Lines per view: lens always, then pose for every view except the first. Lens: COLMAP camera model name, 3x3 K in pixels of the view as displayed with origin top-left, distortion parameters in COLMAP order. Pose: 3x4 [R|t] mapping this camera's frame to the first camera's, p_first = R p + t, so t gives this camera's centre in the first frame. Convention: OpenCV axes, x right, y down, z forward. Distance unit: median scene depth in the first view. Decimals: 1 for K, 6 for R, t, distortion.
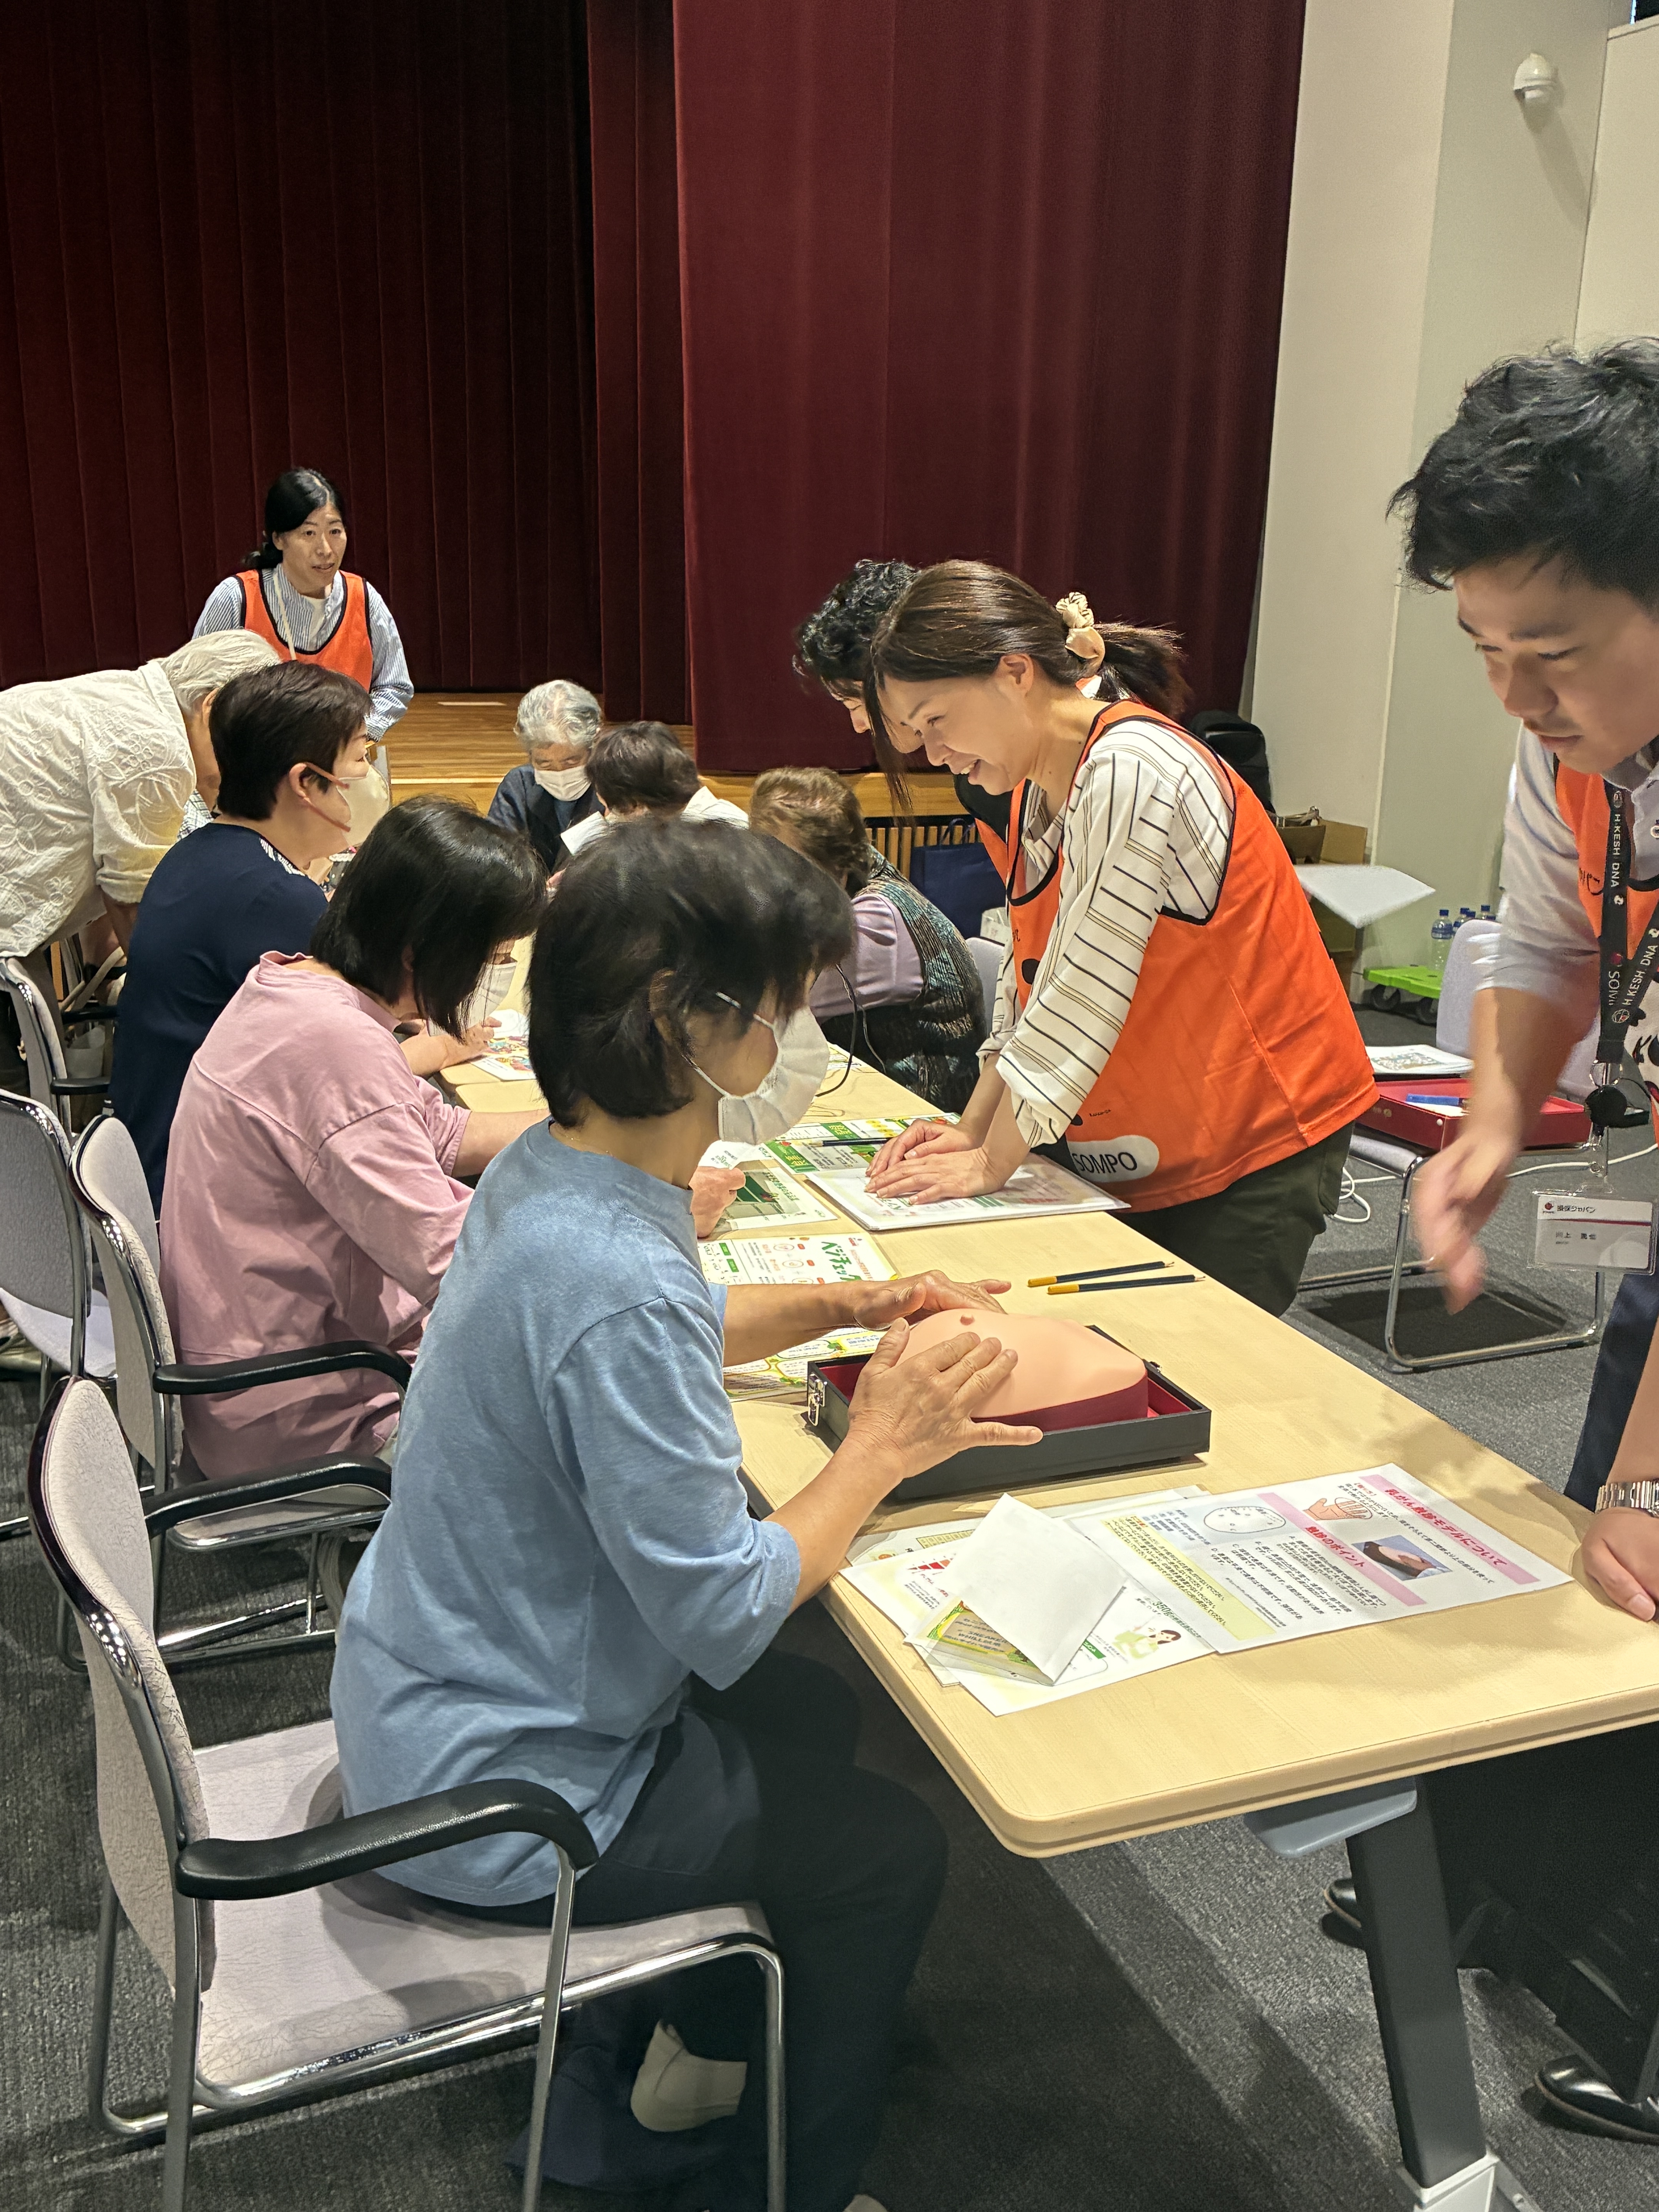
lens RADIAL K [[1920.4, 0, 829.5], [0, 1920.4, 1106.0], [0, 0, 1]] dist [0.000831, -0.000388]
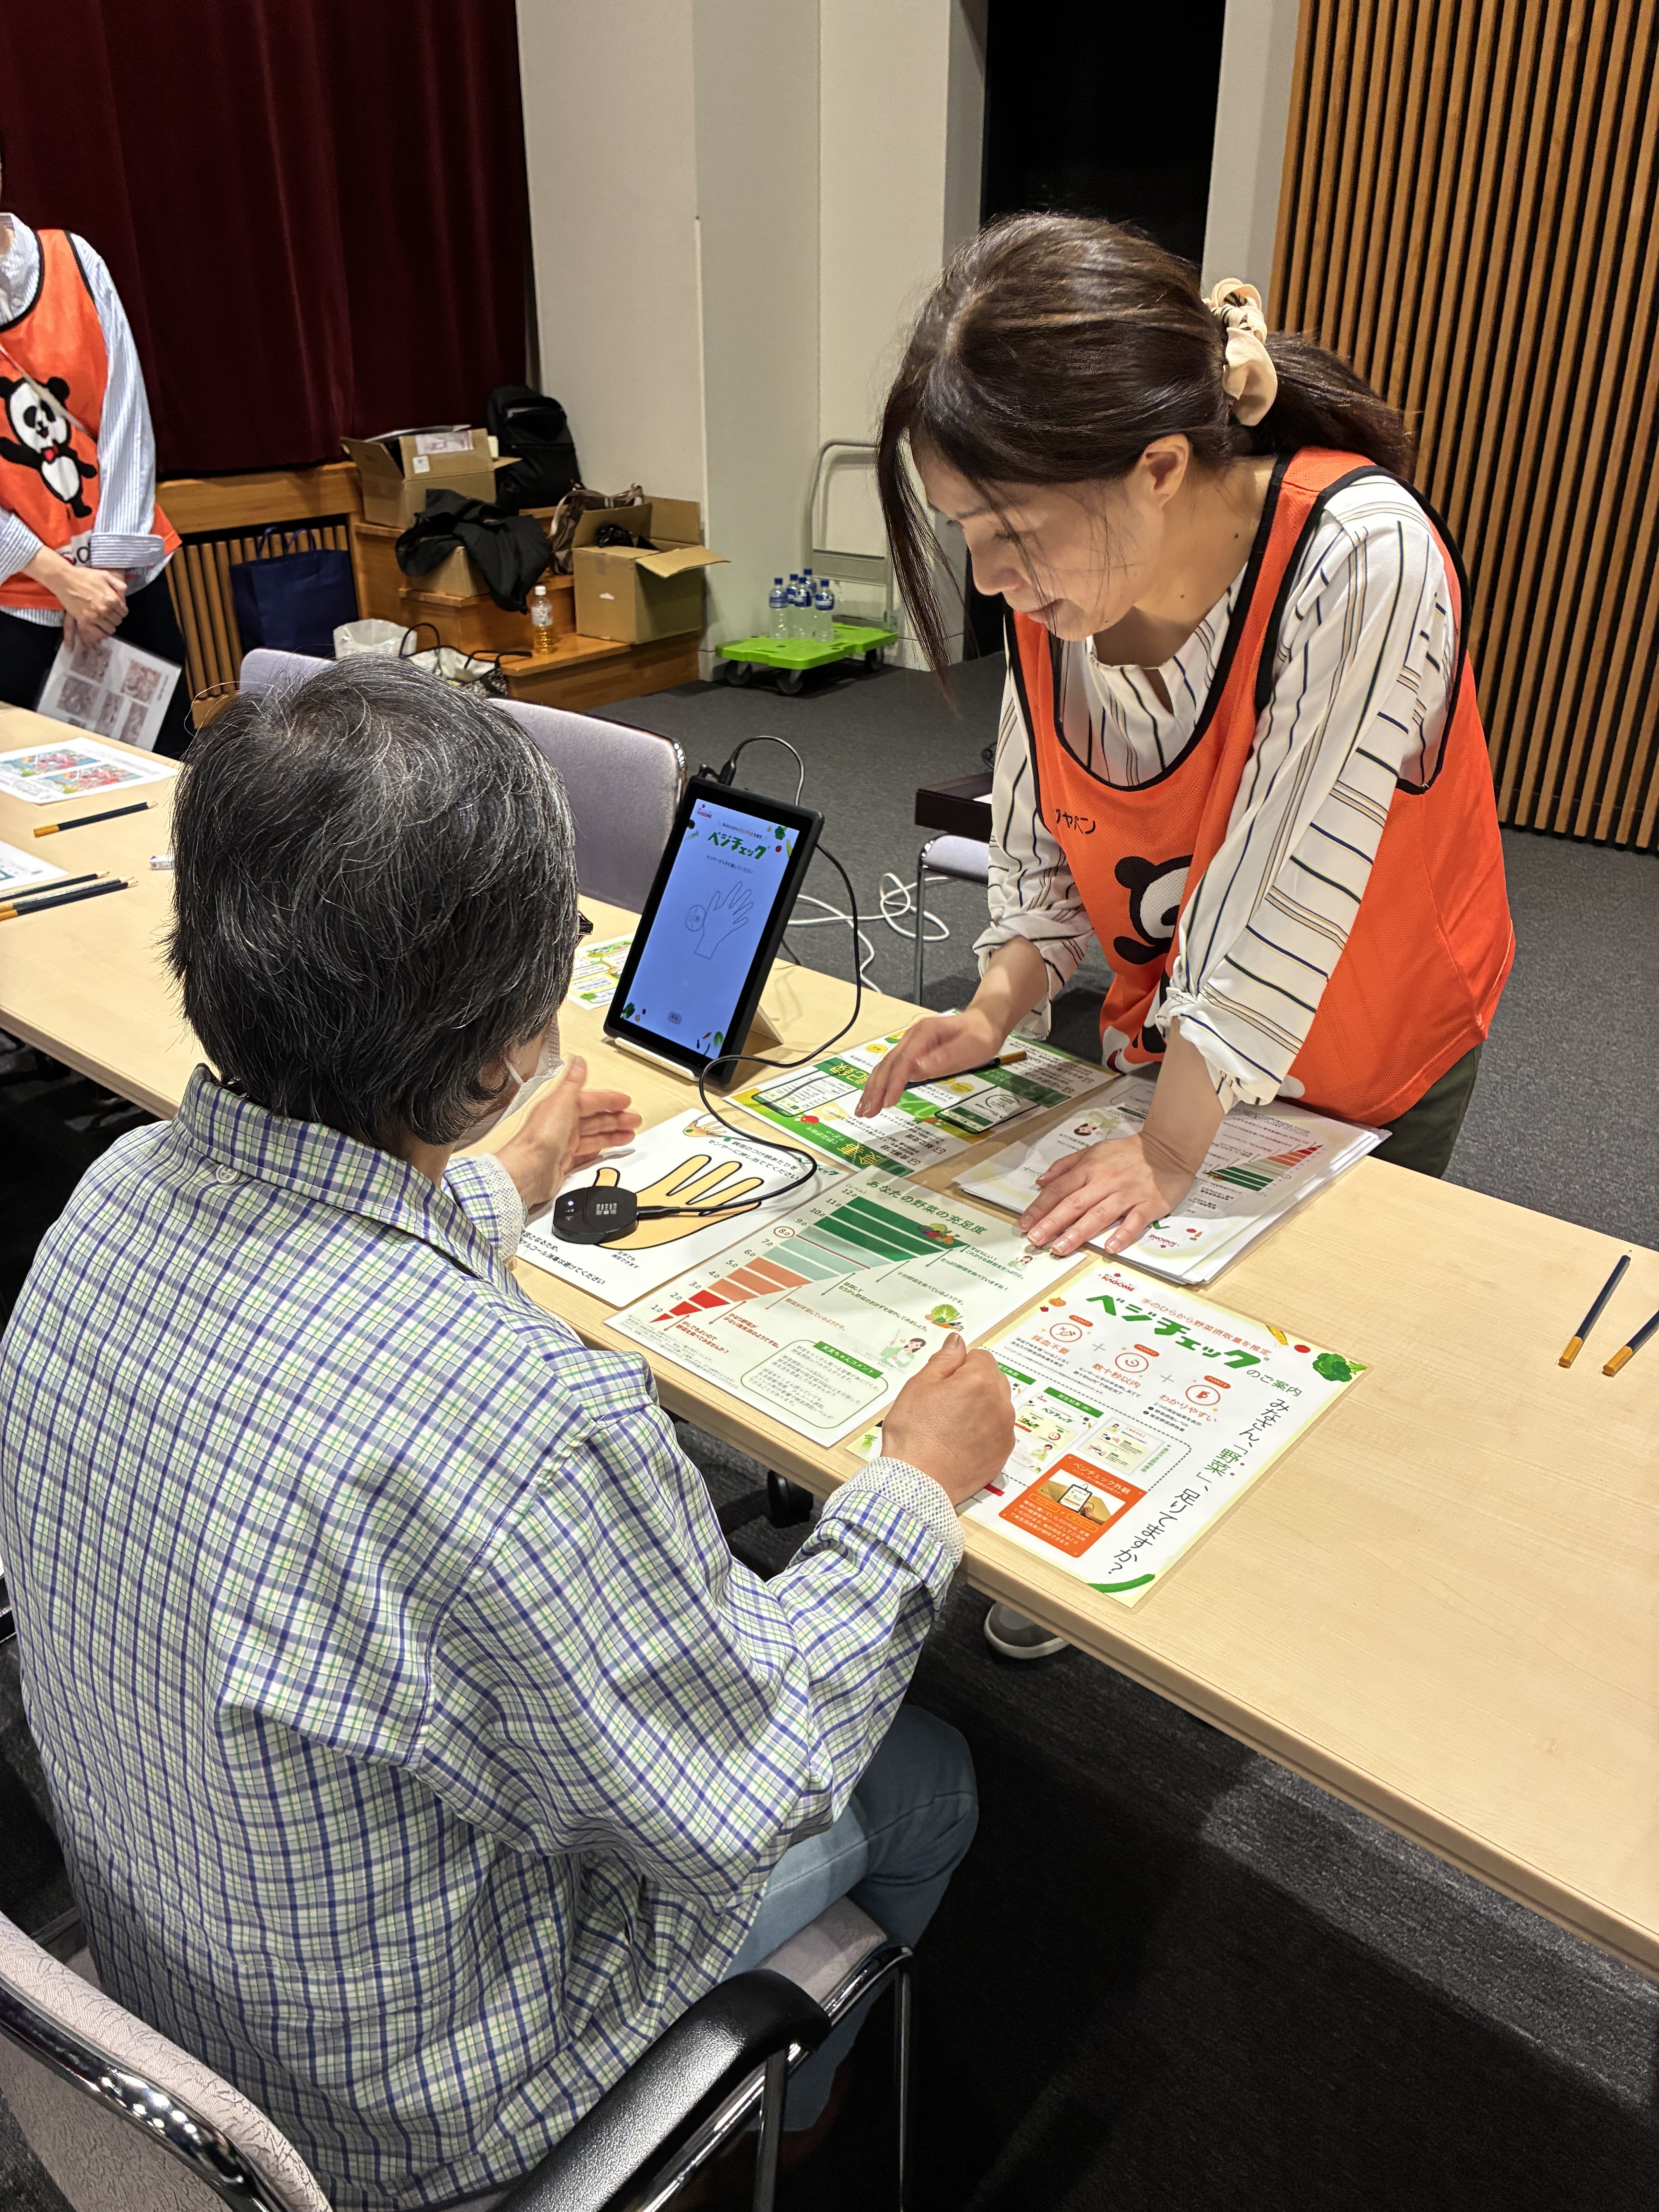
lens RADIAL K [[1653.0, 0, 796.2], [0, 1653.0, 1108.3], [0, 0, 1]] dist [0.010478, 0.007697]
pose [[0.883276, -0.236093, 0.405071, -0.107316], [0.138340, 0.956735, 0.255969, -0.055327], [-0.447979, -0.170054, 0.877723, 0.148162]]
